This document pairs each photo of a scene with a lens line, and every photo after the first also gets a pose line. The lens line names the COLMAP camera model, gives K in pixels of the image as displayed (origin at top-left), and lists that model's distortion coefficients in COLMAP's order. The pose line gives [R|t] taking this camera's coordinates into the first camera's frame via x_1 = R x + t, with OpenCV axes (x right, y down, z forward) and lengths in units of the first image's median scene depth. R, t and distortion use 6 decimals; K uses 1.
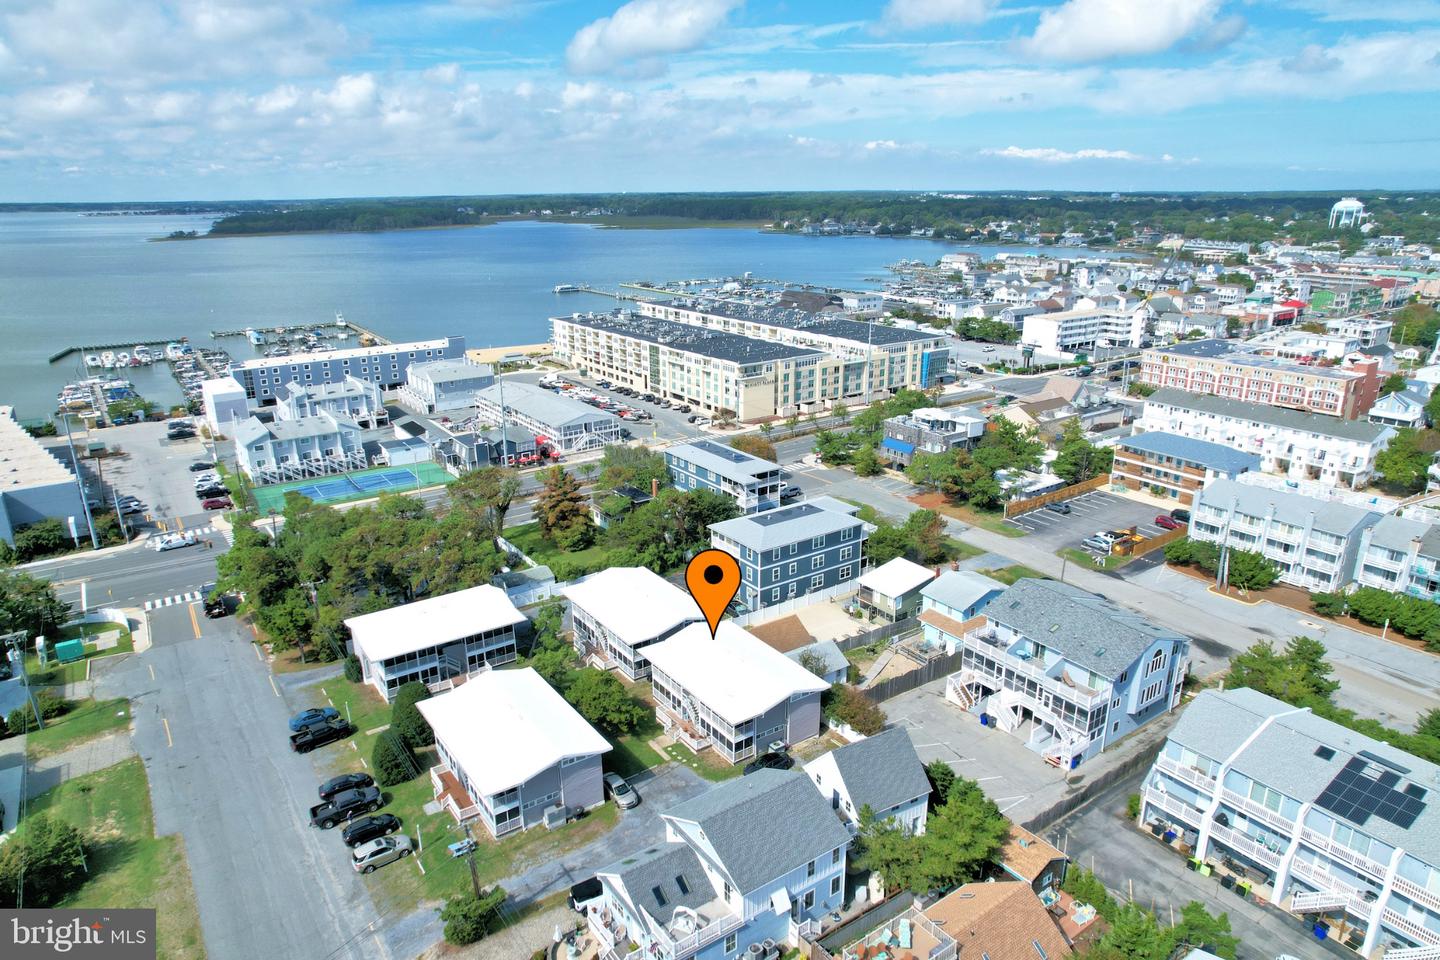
lens RADIAL K [[919.1, 0, 714.7], [0, 919.1, 481.6], [0, 0, 1]] dist [-0.076762, 0.072100]
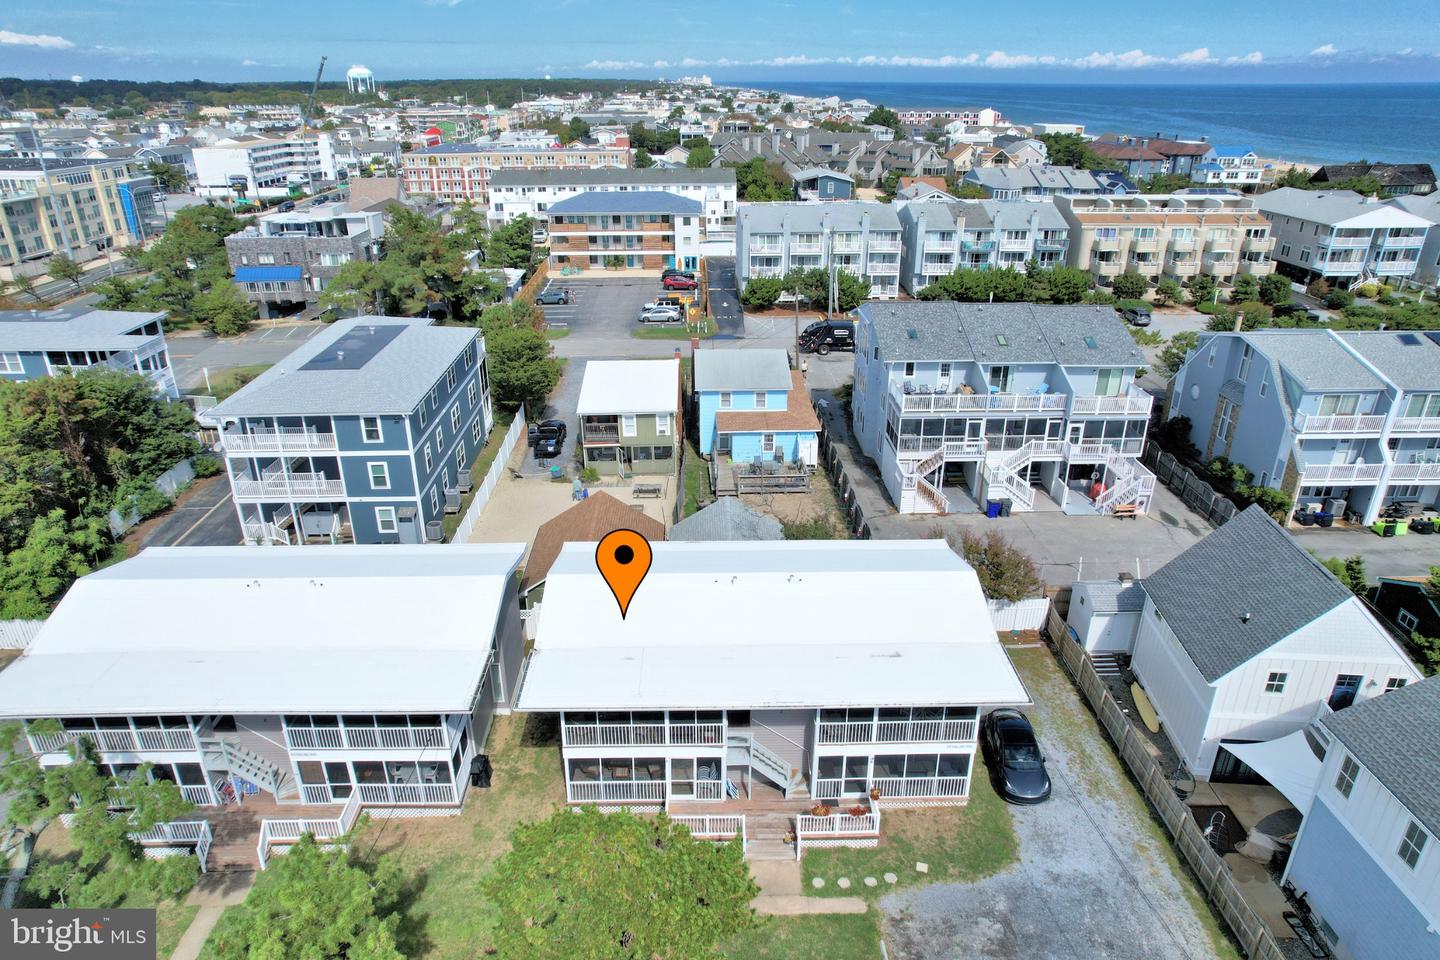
lens RADIAL K [[919.1, 0, 714.7], [0, 919.1, 481.6], [0, 0, 1]] dist [-0.076762, 0.072100]
pose [[0.547764, -0.330980, 0.768379, -0.115898], [0.252081, 0.941031, 0.225646, 0.024113], [-0.797753, 0.070093, 0.598897, 0.328280]]
